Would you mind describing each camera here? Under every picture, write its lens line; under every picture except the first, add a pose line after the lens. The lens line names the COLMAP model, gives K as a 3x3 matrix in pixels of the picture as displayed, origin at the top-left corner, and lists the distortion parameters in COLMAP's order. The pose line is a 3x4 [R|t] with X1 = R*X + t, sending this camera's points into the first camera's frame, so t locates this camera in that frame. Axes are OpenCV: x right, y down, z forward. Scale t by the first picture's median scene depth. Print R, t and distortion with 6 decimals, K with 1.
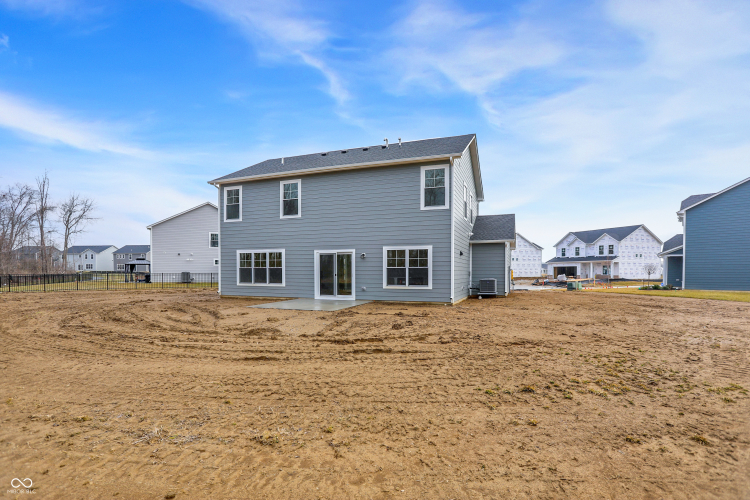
lens RADIAL K [[370.6, 0, 371.0], [0, 370.6, 249.8], [0, 0, 1]] dist [-0.070843, 0.027652]
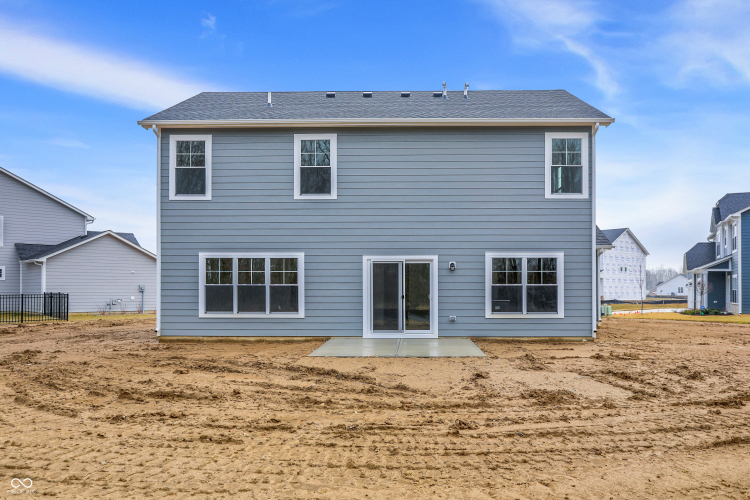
lens RADIAL K [[547.8, 0, 435.4], [0, 547.8, 249.2], [0, 0, 1]] dist [-0.007588, -0.001876]
pose [[0.939878, 0.025164, 0.340582, -0.343884], [-0.019240, 0.999599, -0.020761, 0.007081], [-0.340968, 0.012960, 0.939986, 0.131476]]
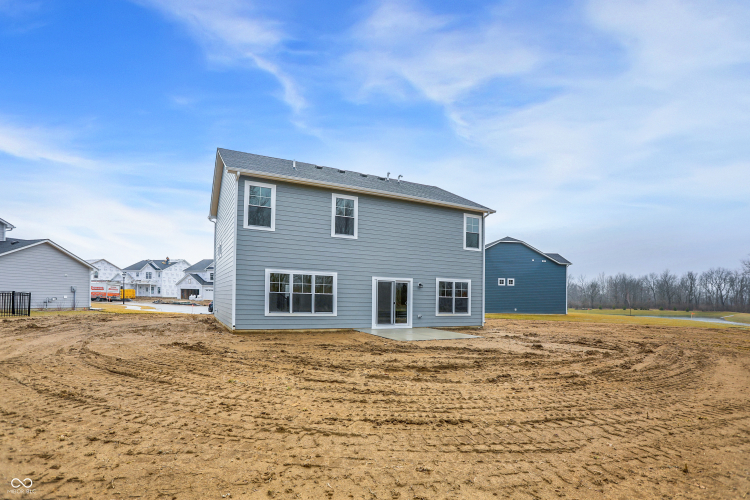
lens RADIAL K [[386.9, 0, 375.0], [0, 386.9, 250.0], [0, 0, 1]] dist [-0.080026, 0.031040]
pose [[0.664790, 0.106810, 0.739355, -0.880480], [-0.063630, 0.994225, -0.086416, 0.018663], [-0.744315, 0.010403, 0.667748, 0.340259]]
